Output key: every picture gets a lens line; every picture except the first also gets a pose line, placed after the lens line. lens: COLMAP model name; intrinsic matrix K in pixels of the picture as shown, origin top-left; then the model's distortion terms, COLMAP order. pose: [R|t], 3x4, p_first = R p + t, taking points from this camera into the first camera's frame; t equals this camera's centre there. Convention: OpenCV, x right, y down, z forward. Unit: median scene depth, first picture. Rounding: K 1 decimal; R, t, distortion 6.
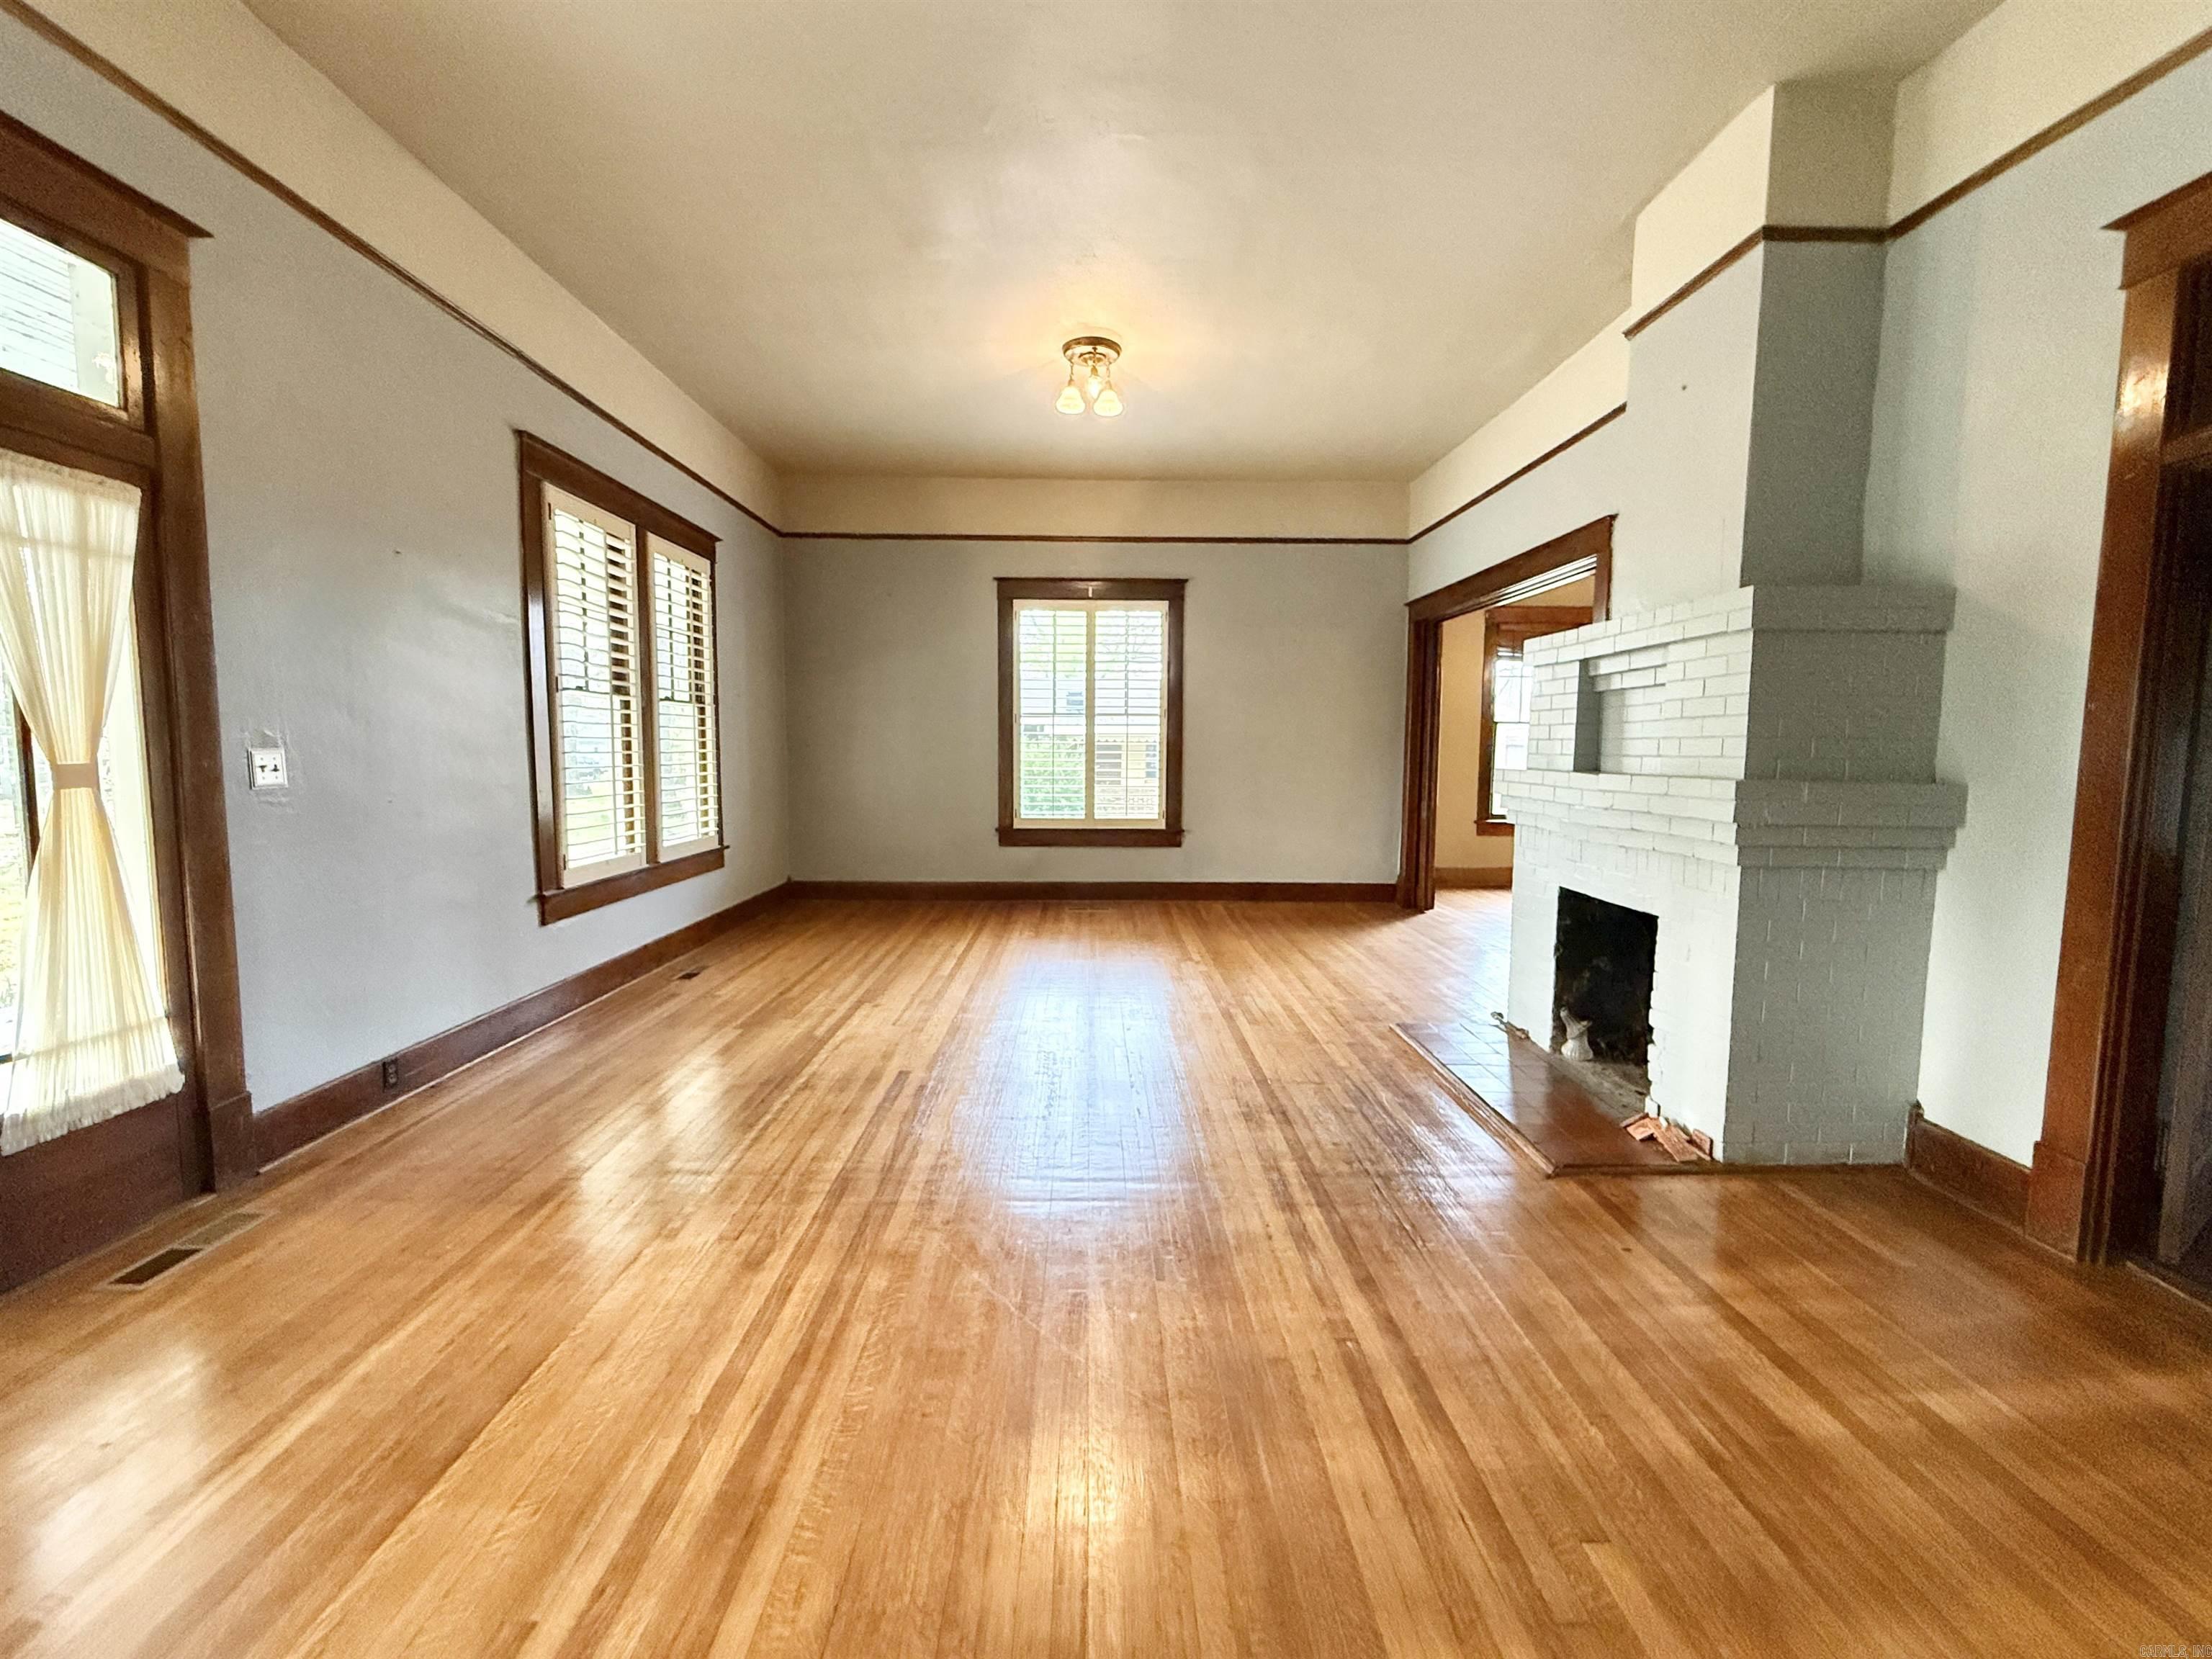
lens RADIAL K [[917.1, 0, 1103.1], [0, 917.1, 826.3], [0, 0, 1]] dist [0.000022, -0.000992]
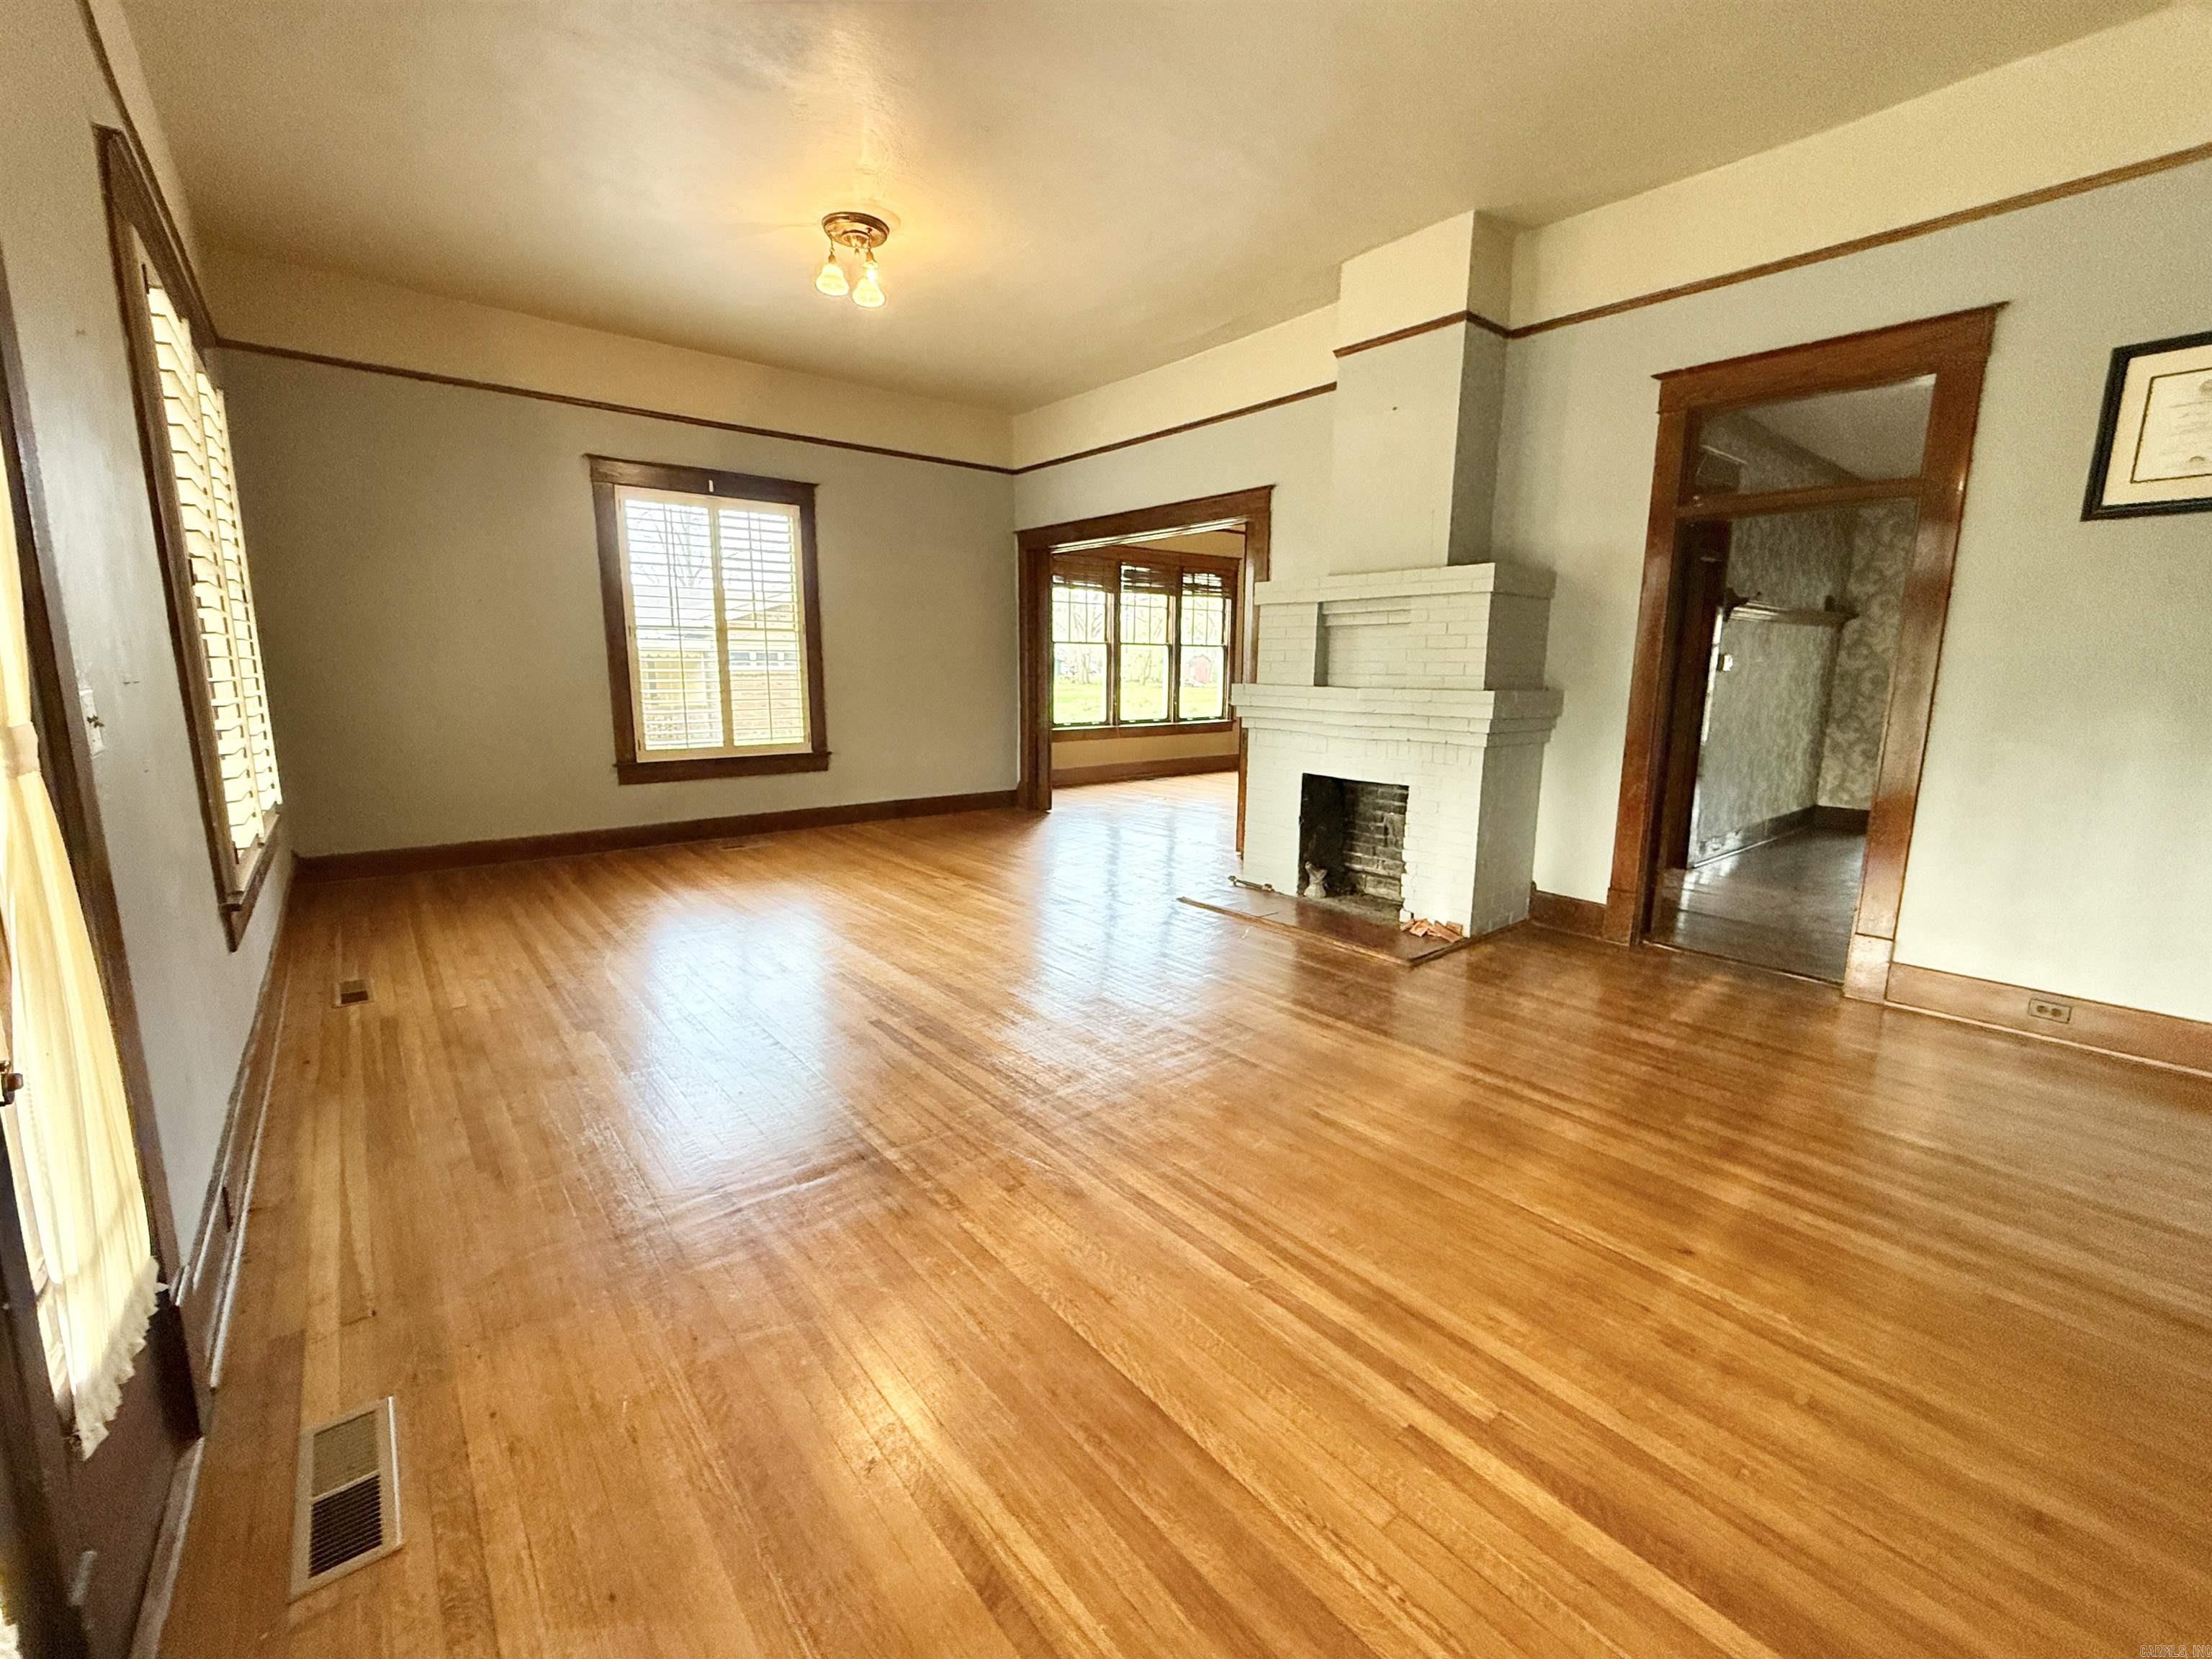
lens RADIAL K [[917.1, 0, 1103.1], [0, 917.1, 826.3], [0, 0, 1]] dist [0.000022, -0.000992]
pose [[0.784150, -0.109821, 0.610777, -0.655970], [0.052441, 0.992423, 0.111117, -0.025213], [-0.618352, -0.055103, 0.783968, 0.146950]]
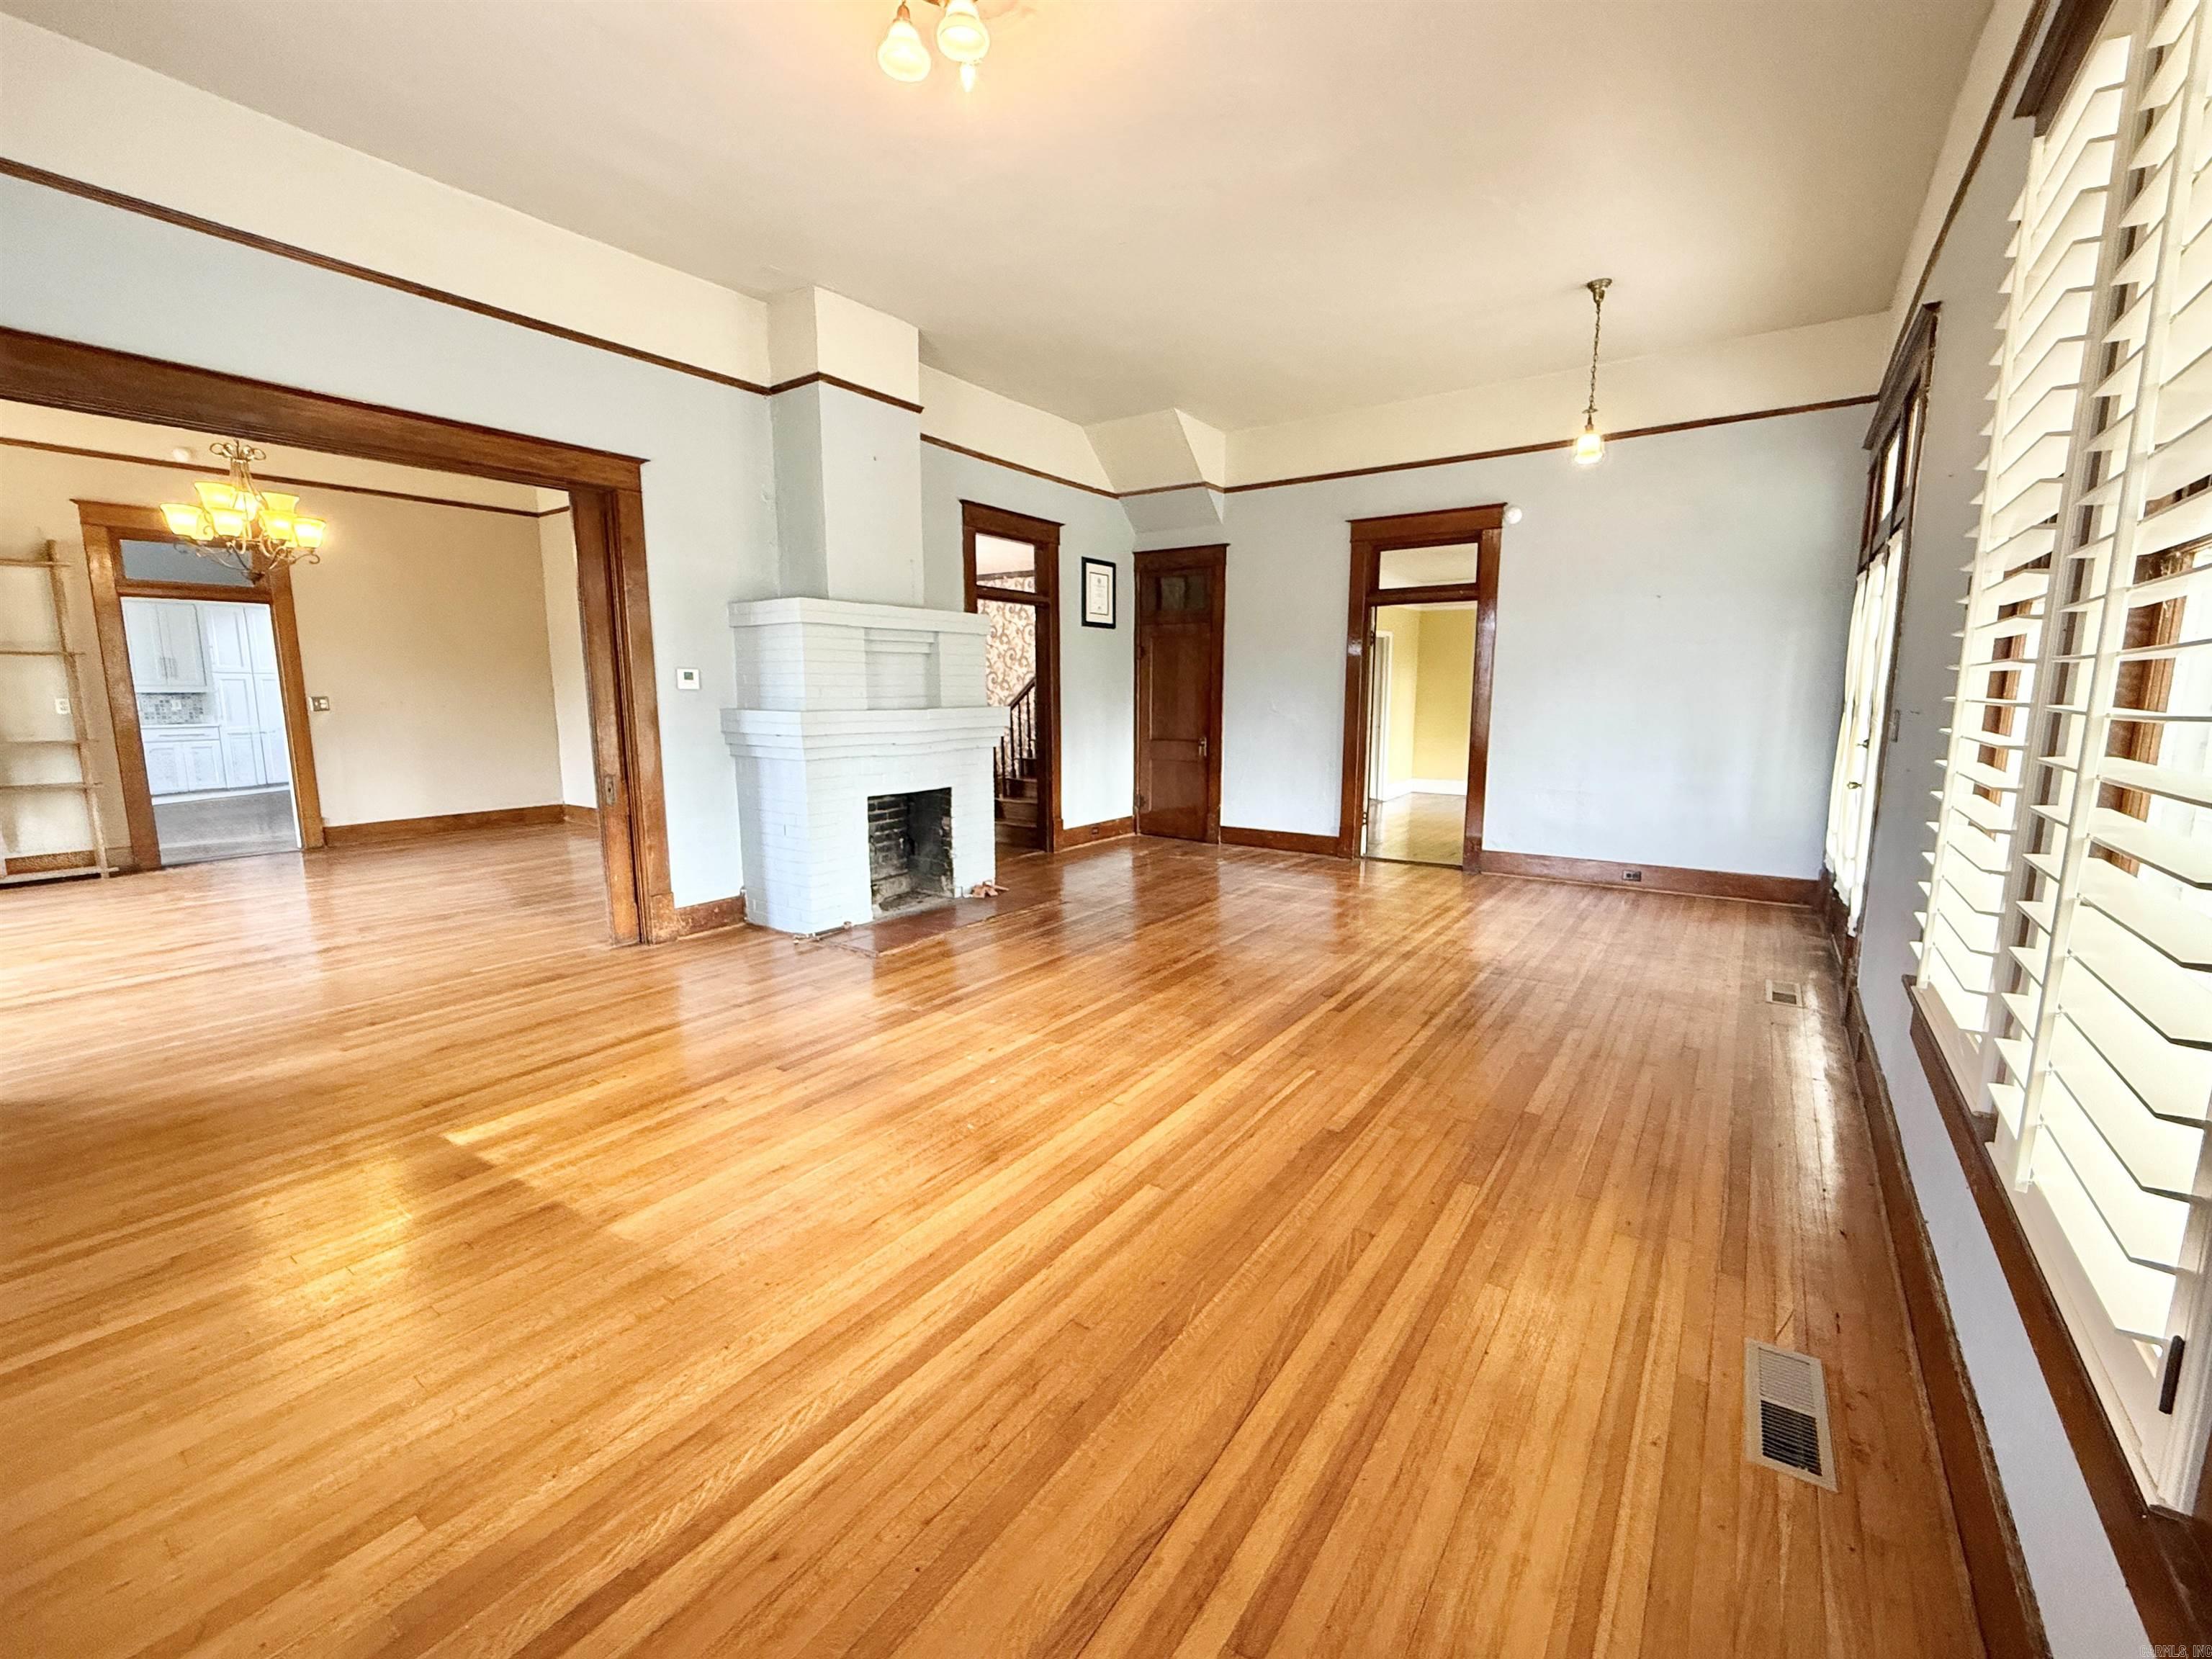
lens RADIAL K [[917.1, 0, 1103.1], [0, 917.1, 826.3], [0, 0, 1]] dist [0.000022, -0.000992]
pose [[-0.805070, -0.101573, 0.584419, -0.669433], [0.041213, 0.973271, 0.225930, -0.214202], [-0.591747, 0.205975, -0.779365, 2.183366]]
